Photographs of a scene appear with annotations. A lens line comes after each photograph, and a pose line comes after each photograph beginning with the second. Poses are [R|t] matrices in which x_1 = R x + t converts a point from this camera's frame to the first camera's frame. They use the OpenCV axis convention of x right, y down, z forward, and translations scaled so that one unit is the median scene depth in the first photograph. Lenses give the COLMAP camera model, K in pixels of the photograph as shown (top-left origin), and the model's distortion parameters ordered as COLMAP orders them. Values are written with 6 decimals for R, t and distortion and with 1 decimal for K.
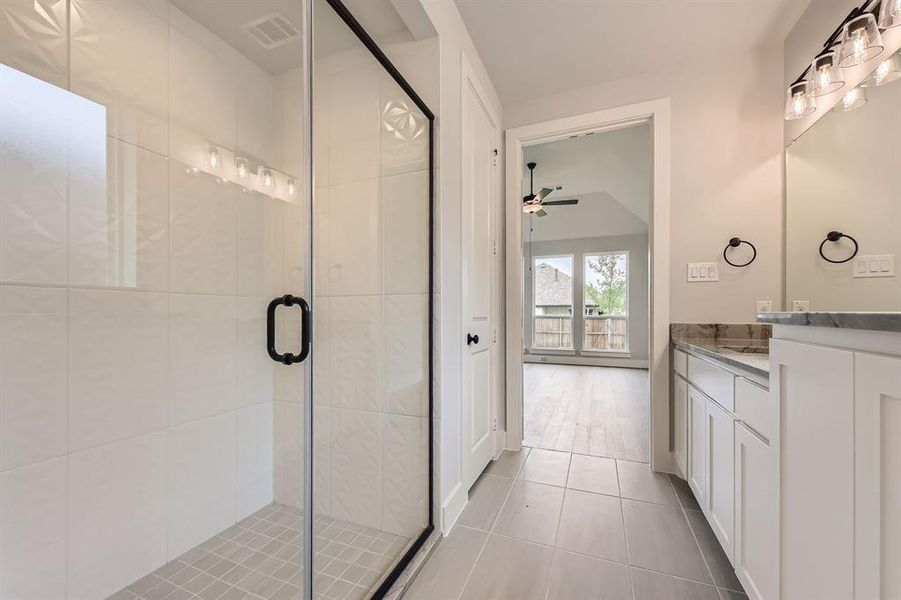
lens RADIAL K [[353.6, 0, 452.8], [0, 353.6, 304.8], [0, 0, 1]] dist [0.010024, -0.000071]
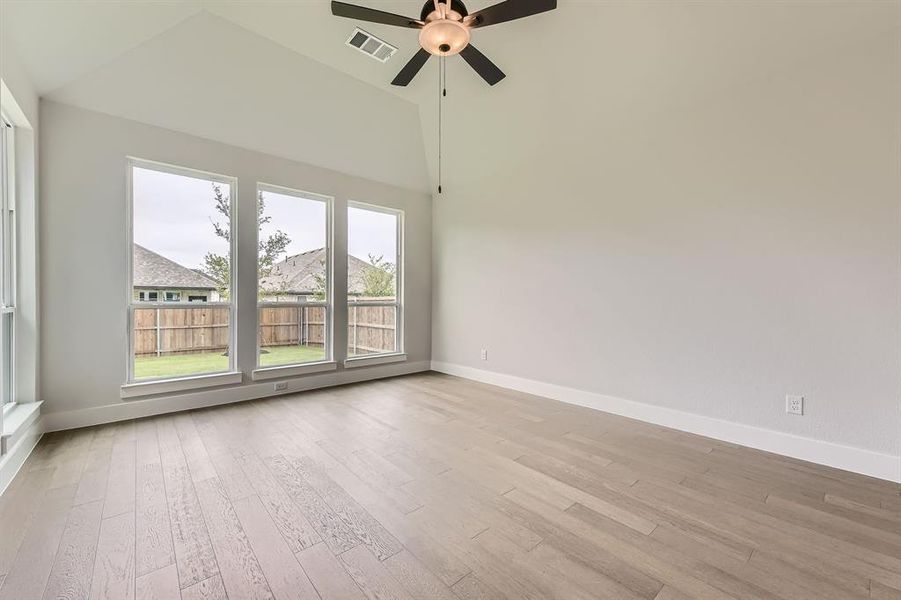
lens RADIAL K [[356.4, 0, 449.3], [0, 356.4, 302.8], [0, 0, 1]] dist [0.007616, -0.000587]
pose [[0.451043, -0.006777, 0.892476, -0.100799], [-0.025316, 0.999472, 0.020383, 0.012016], [-0.892143, -0.031787, 0.450633, 0.543762]]
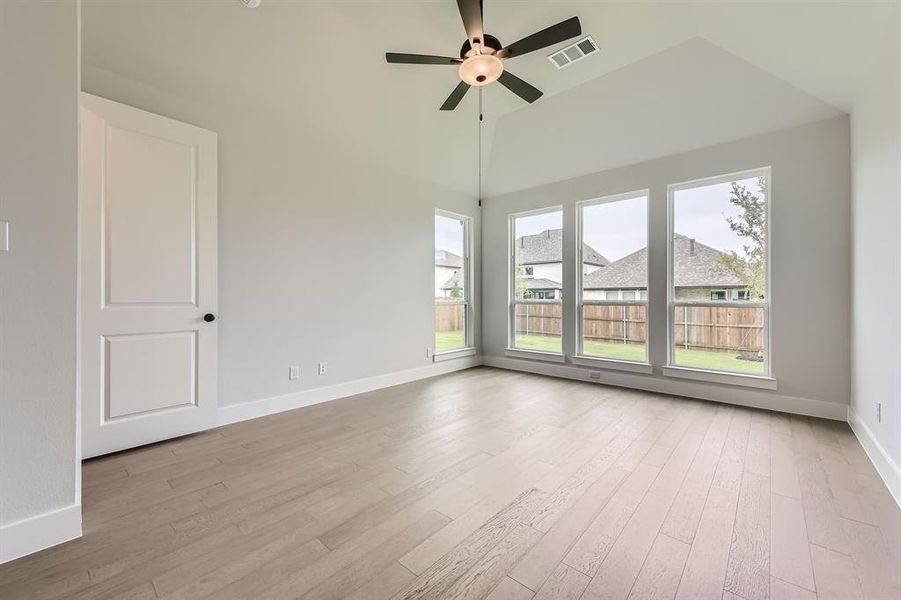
lens RADIAL K [[354.5, 0, 449.5], [0, 354.5, 299.0], [0, 0, 1]] dist [0.001313, -0.000367]
pose [[0.940682, 0.000666, -0.339288, 0.228411], [0.009404, 0.999563, 0.028036, 0.006790], [0.339158, -0.029563, 0.940265, 0.367318]]
